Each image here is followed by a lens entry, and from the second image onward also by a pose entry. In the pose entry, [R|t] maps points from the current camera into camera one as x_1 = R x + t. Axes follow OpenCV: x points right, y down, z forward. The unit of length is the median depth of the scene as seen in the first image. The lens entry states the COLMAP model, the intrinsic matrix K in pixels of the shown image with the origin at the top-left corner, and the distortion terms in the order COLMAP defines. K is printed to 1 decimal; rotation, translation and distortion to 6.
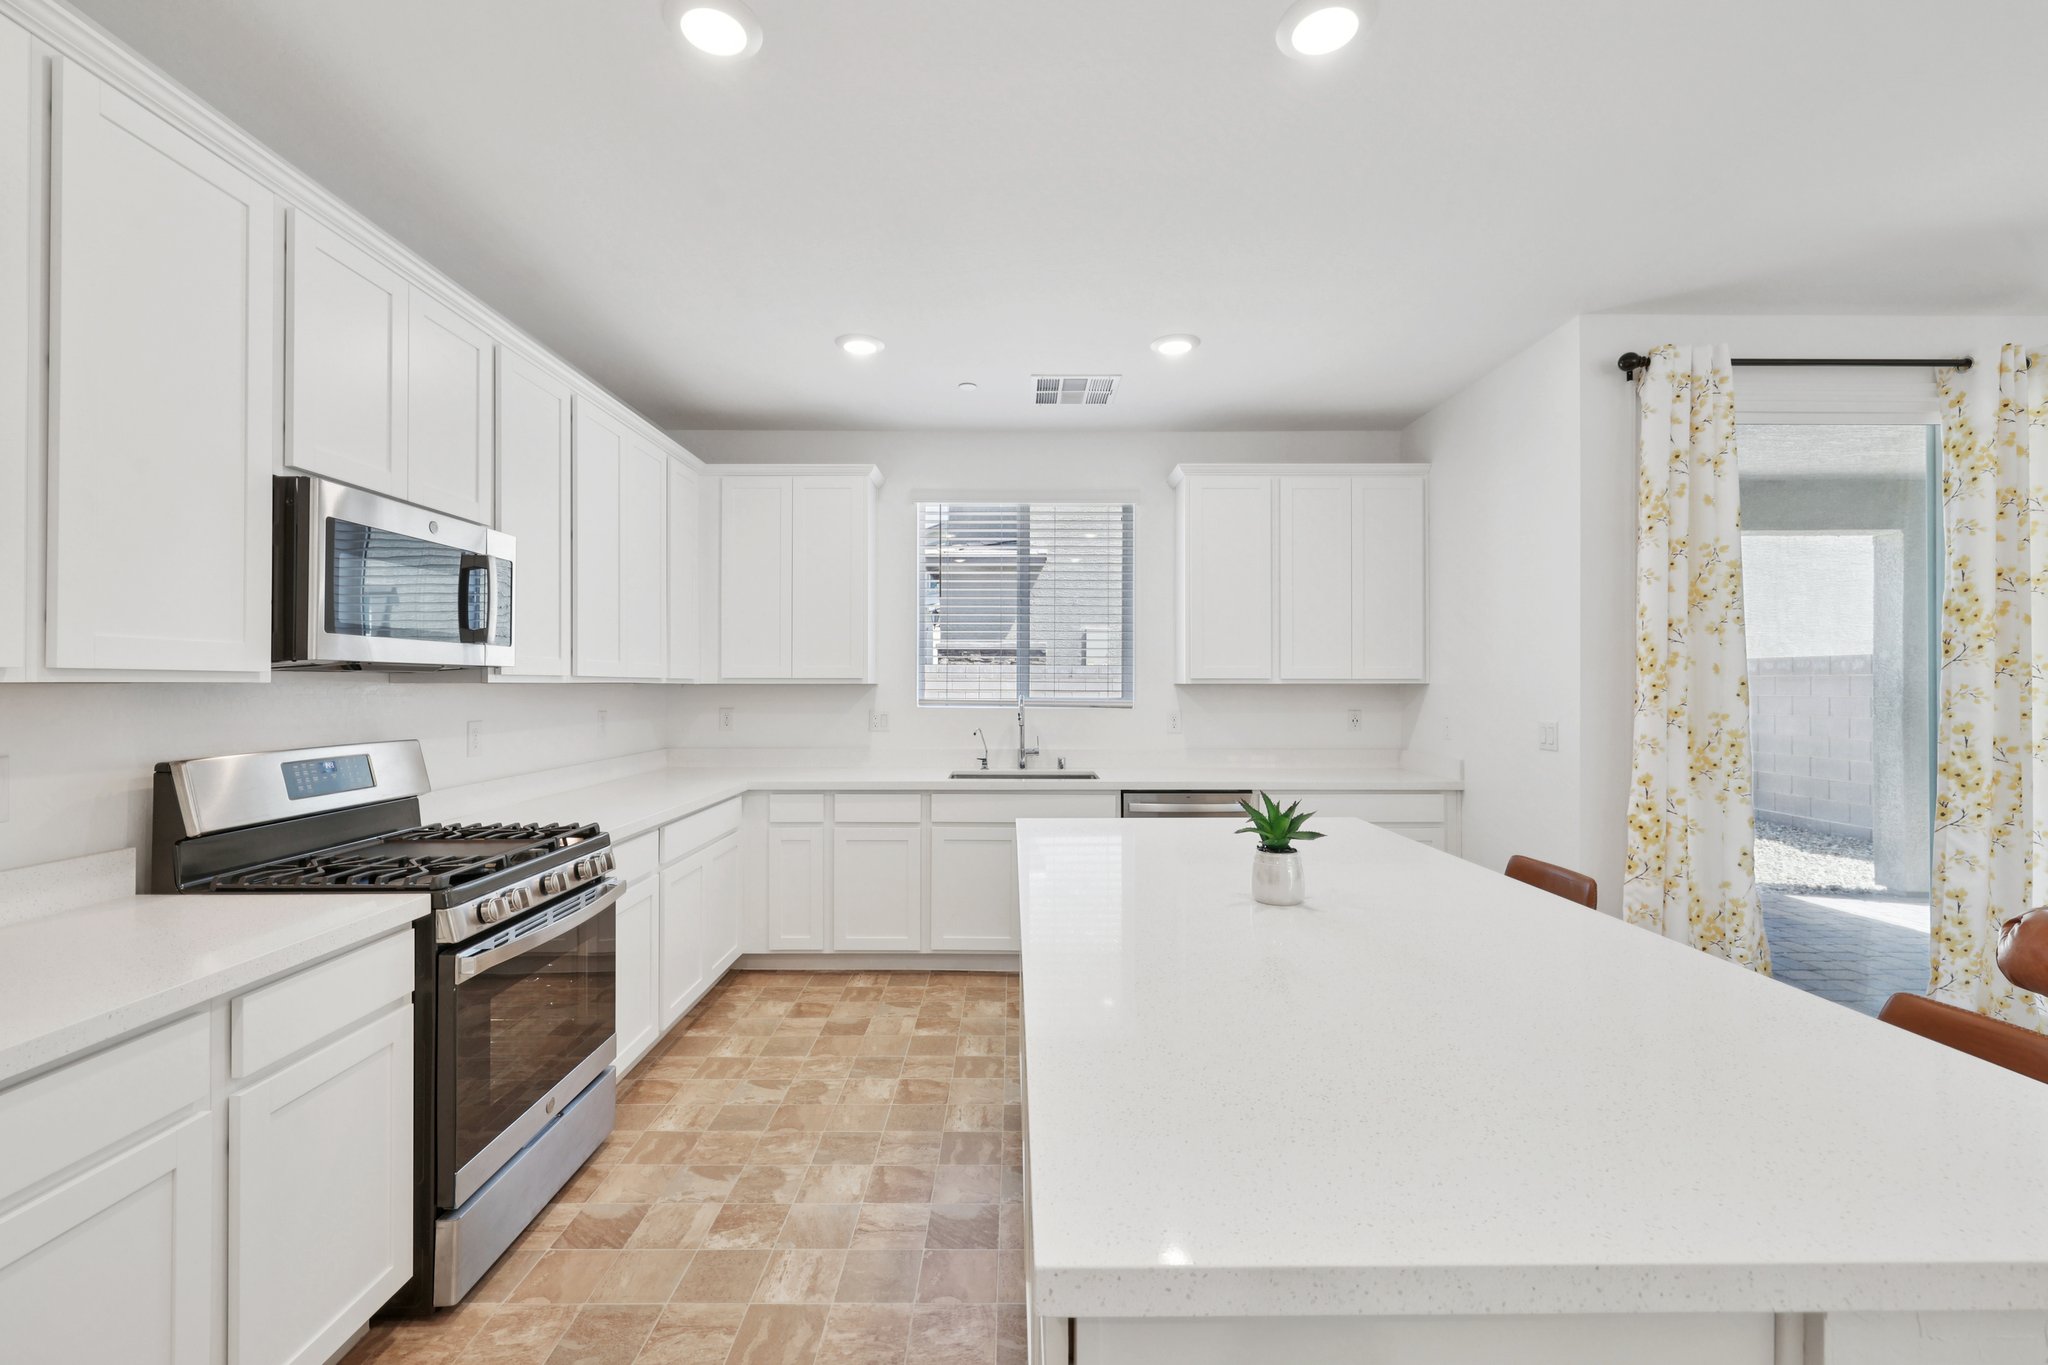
lens RADIAL K [[857.6, 0, 1008.4], [0, 857.6, 680.2], [0, 0, 1]] dist [-0.000673, 0.000222]
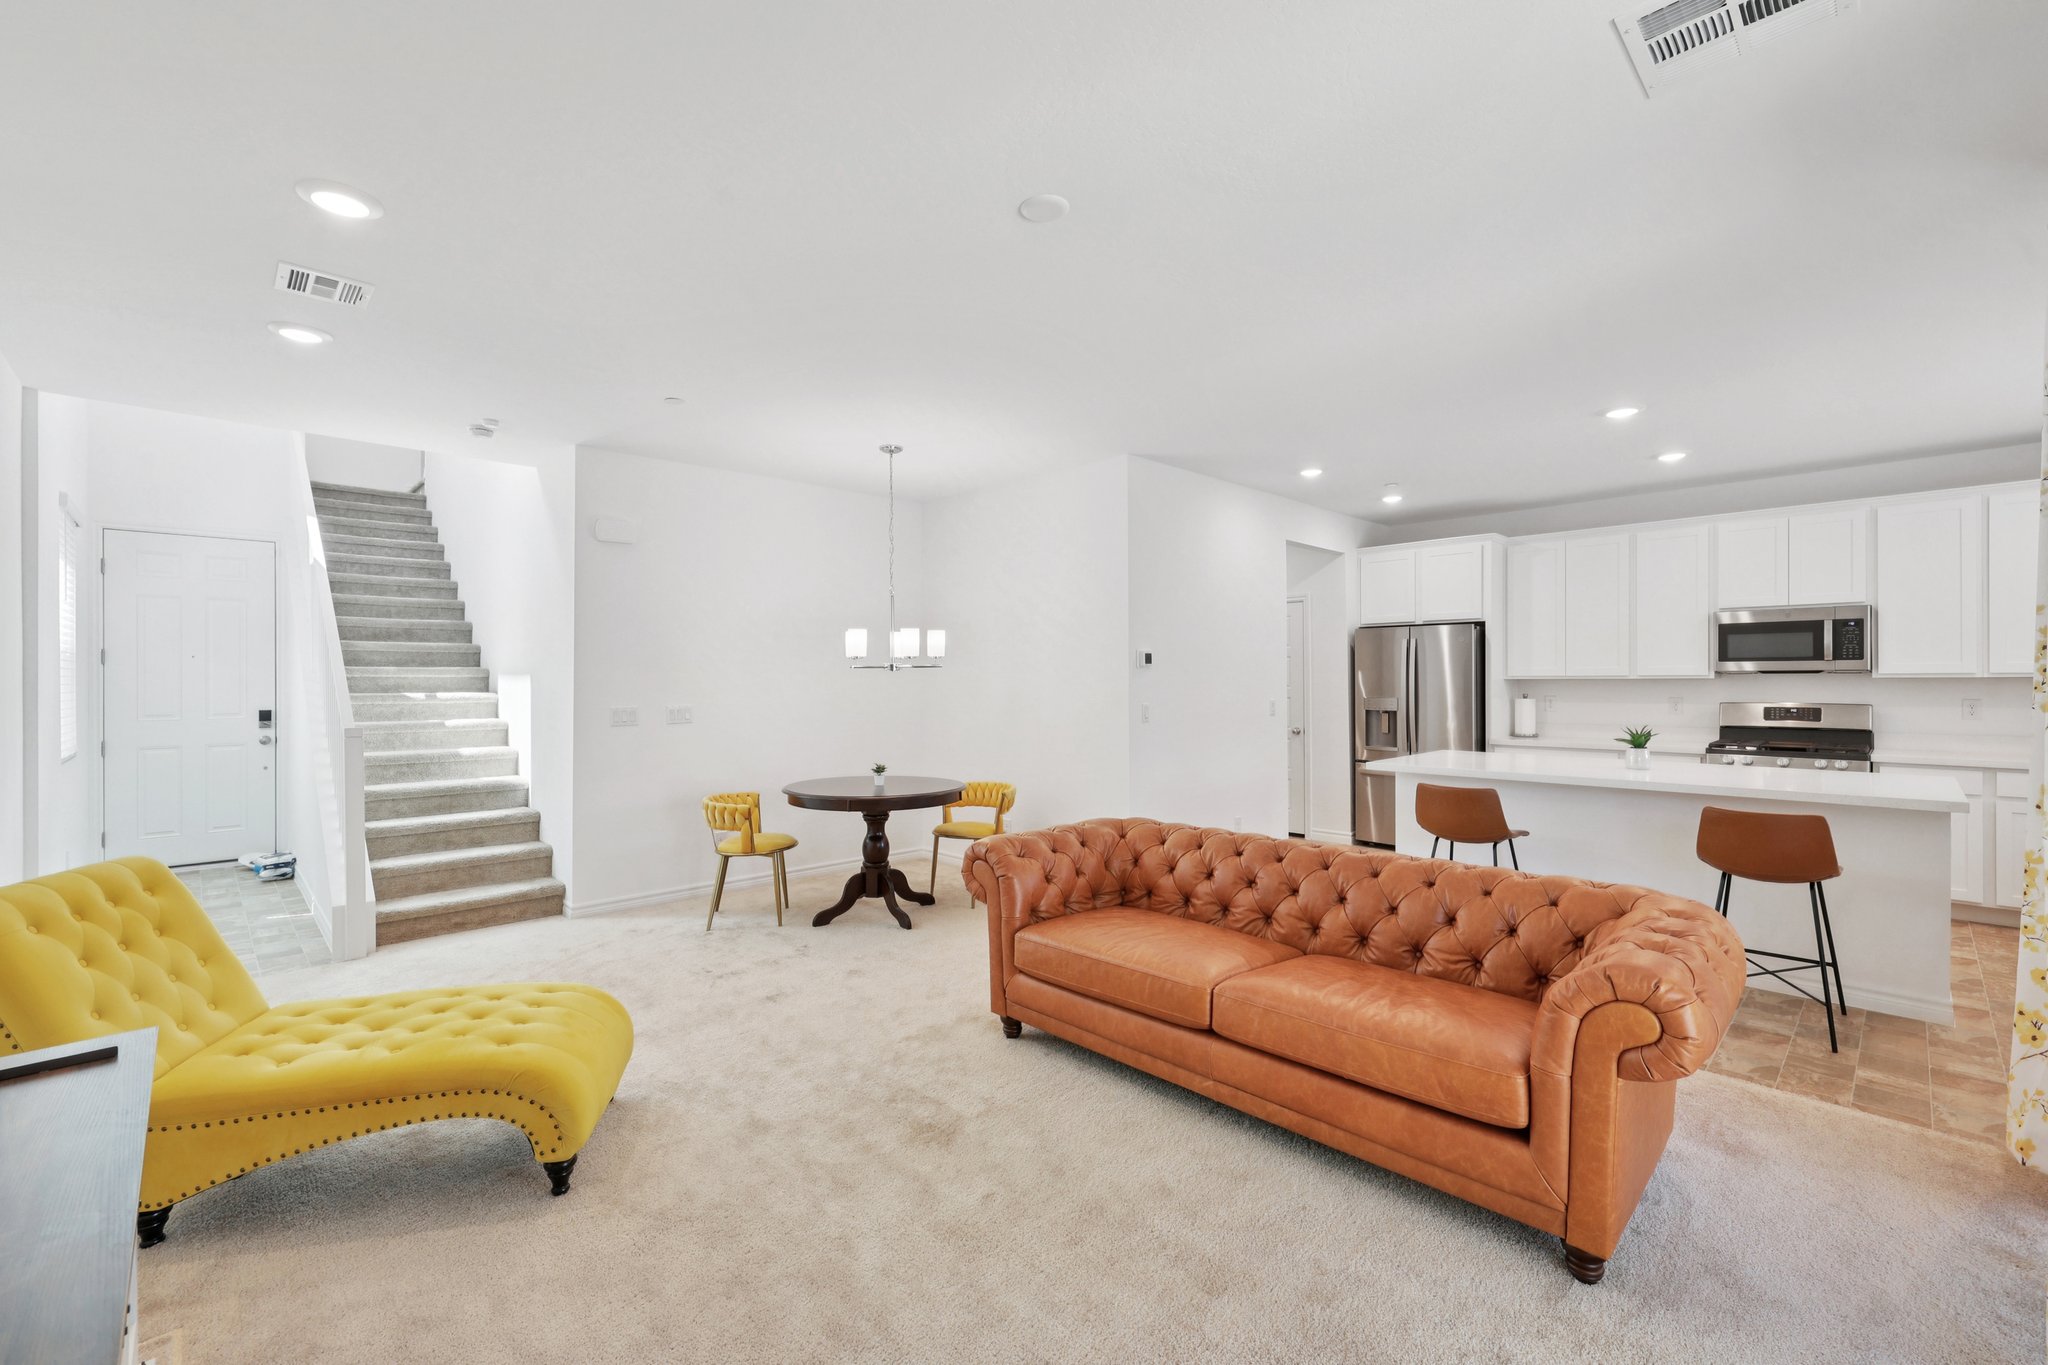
lens RADIAL K [[857.6, 0, 1027.5], [0, 857.6, 677.7], [0, 0, 1]] dist [-0.000673, 0.000222]
pose [[-0.716112, 0.000976, -0.697985, 1.917324], [0.007756, 0.999948, -0.006559, 0.000645], [0.697942, -0.010111, -0.716082, 0.900036]]
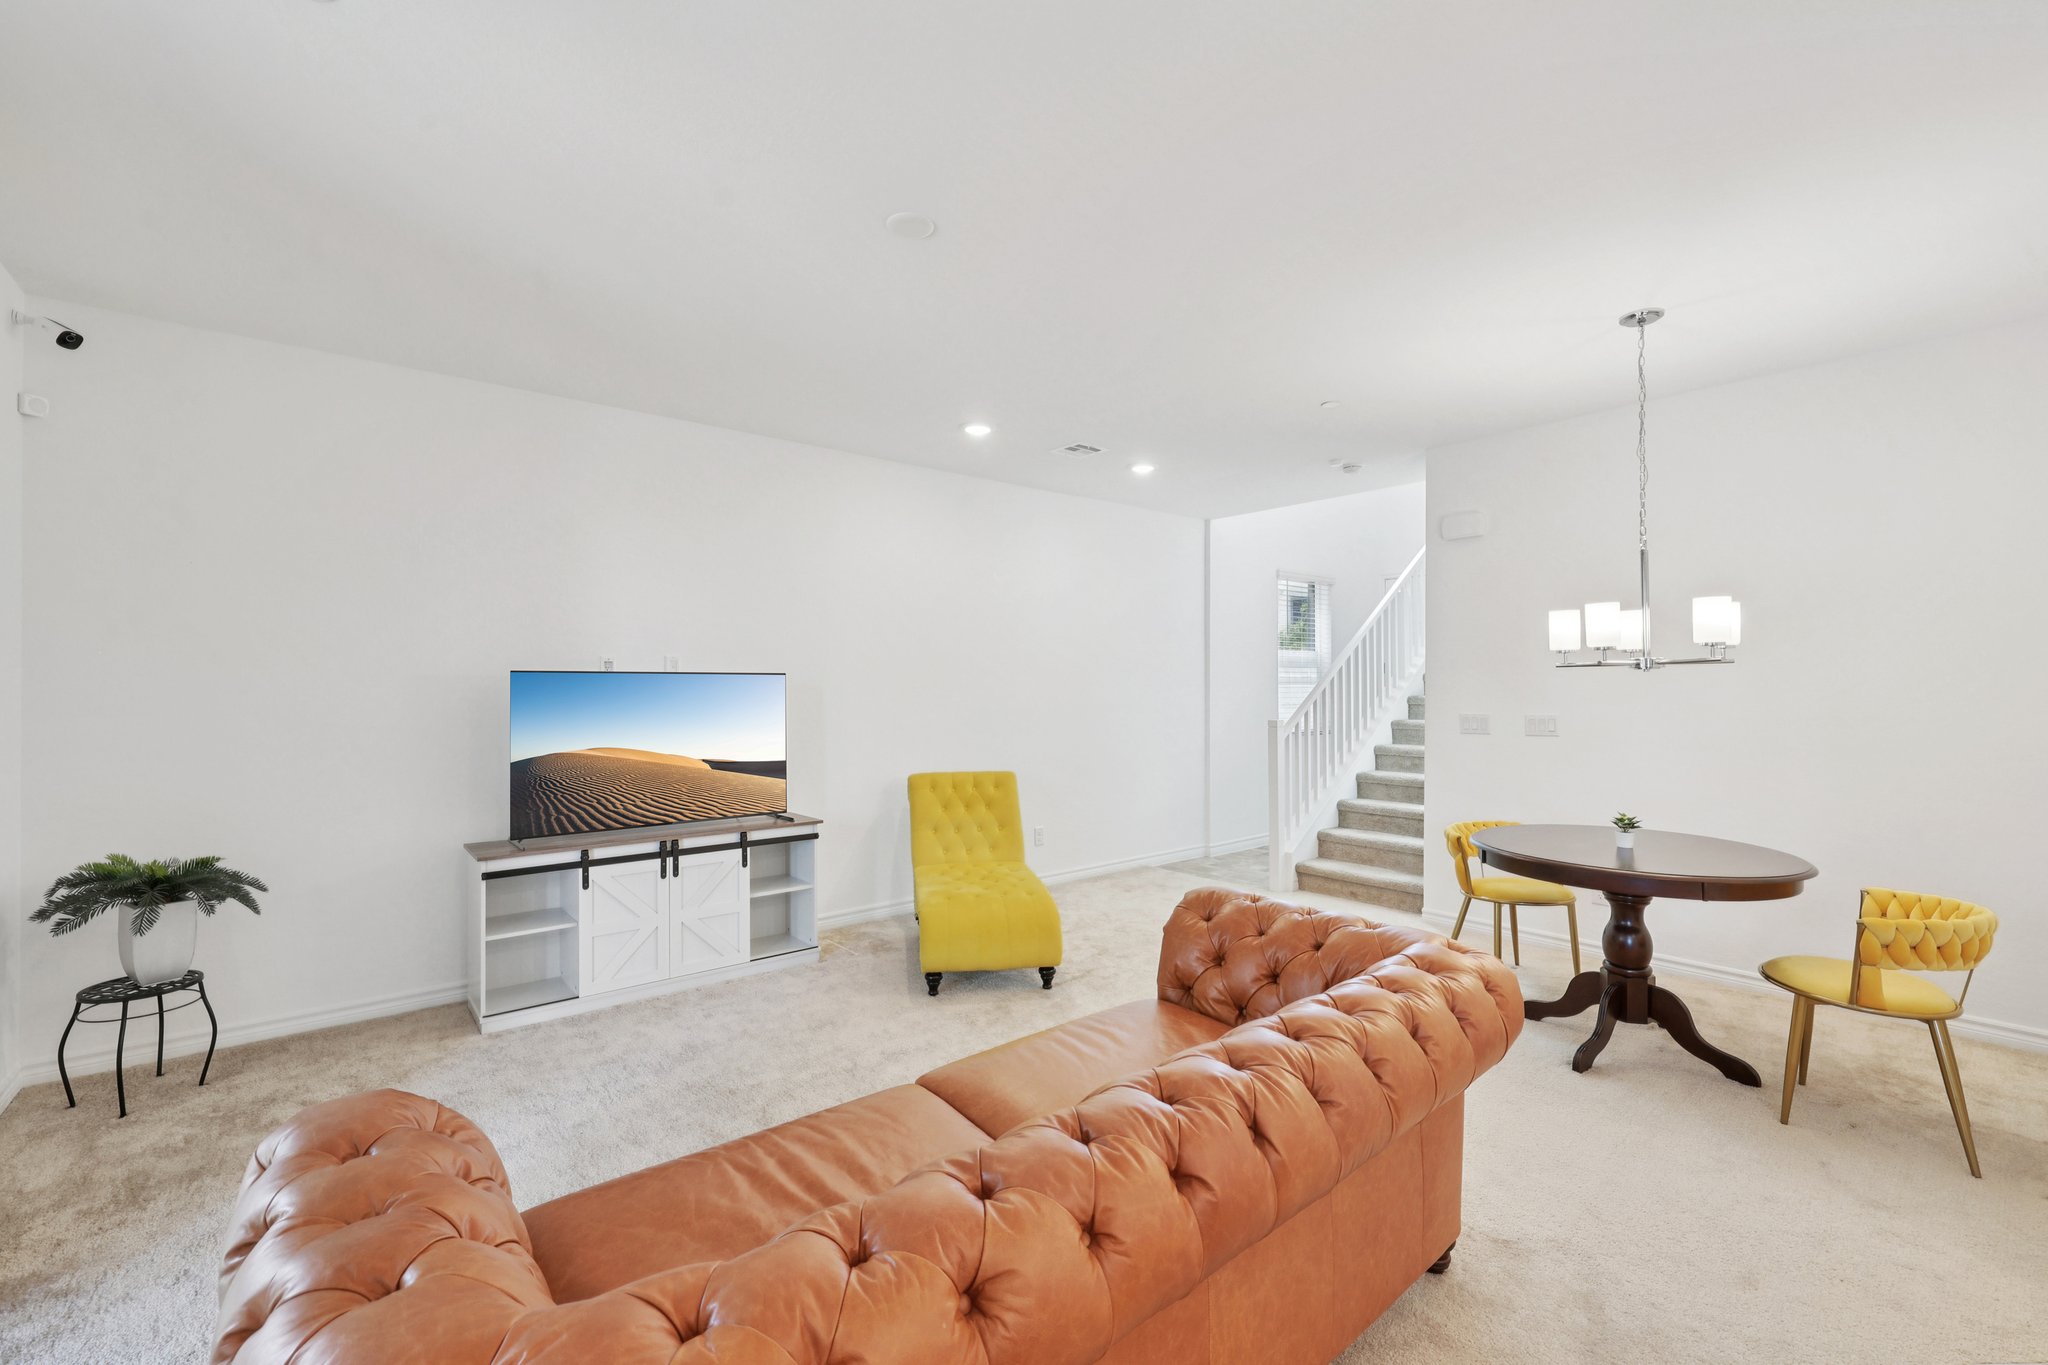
lens RADIAL K [[857.6, 0, 1002.1], [0, 857.6, 689.0], [0, 0, 1]] dist [-0.000673, 0.000222]
pose [[-0.629075, 0.000568, 0.777344, 0.665057], [-0.001253, 0.999998, -0.001745, 0.000950], [-0.777344, -0.002071, -0.629073, 0.785517]]
